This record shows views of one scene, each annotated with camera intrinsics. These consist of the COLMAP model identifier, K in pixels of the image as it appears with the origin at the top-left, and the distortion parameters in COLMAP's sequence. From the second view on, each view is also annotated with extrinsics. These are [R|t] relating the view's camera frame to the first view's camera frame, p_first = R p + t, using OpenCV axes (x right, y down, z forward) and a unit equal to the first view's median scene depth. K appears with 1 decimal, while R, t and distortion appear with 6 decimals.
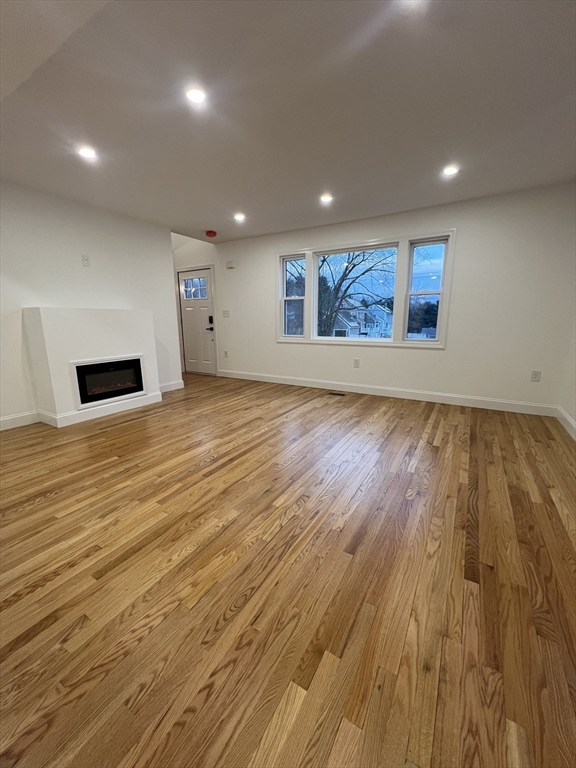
lens RADIAL K [[306.7, 0, 290.7], [0, 306.7, 382.6], [0, 0, 1]] dist [-0.002946, 0.000131]
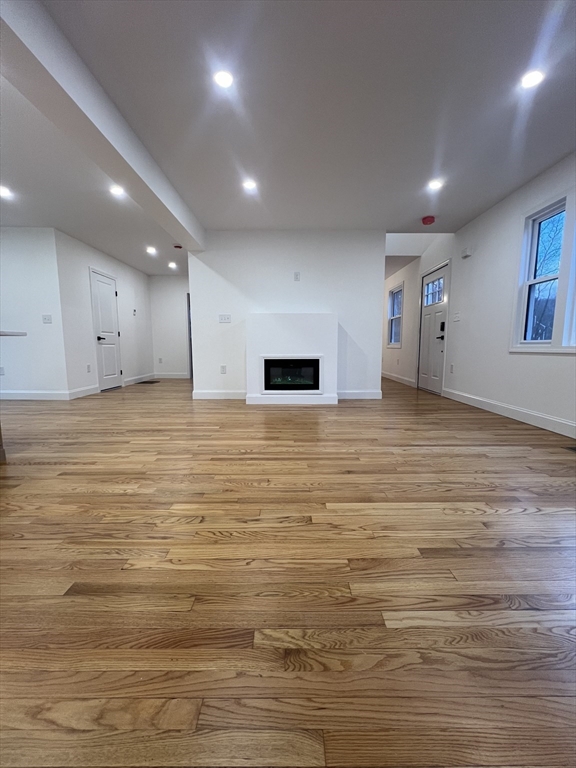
lens RADIAL K [[306.7, 0, 290.7], [0, 306.7, 382.6], [0, 0, 1]] dist [-0.002946, 0.000131]
pose [[0.509338, 0.102532, -0.854436, 0.440906], [-0.175418, 0.984401, 0.013559, 0.005230], [0.842498, 0.142978, 0.519379, 0.452576]]
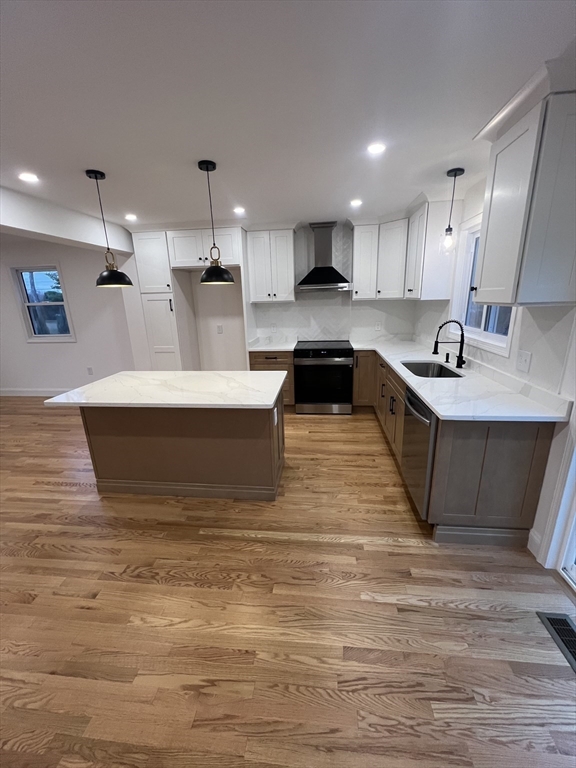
lens RADIAL K [[306.7, 0, 290.7], [0, 306.7, 382.6], [0, 0, 1]] dist [-0.002946, 0.000131]
pose [[-0.409848, -0.238093, 0.880532, -1.261086], [0.213154, 0.913606, 0.346250, -0.146505], [-0.886899, 0.329599, -0.323690, 0.018858]]
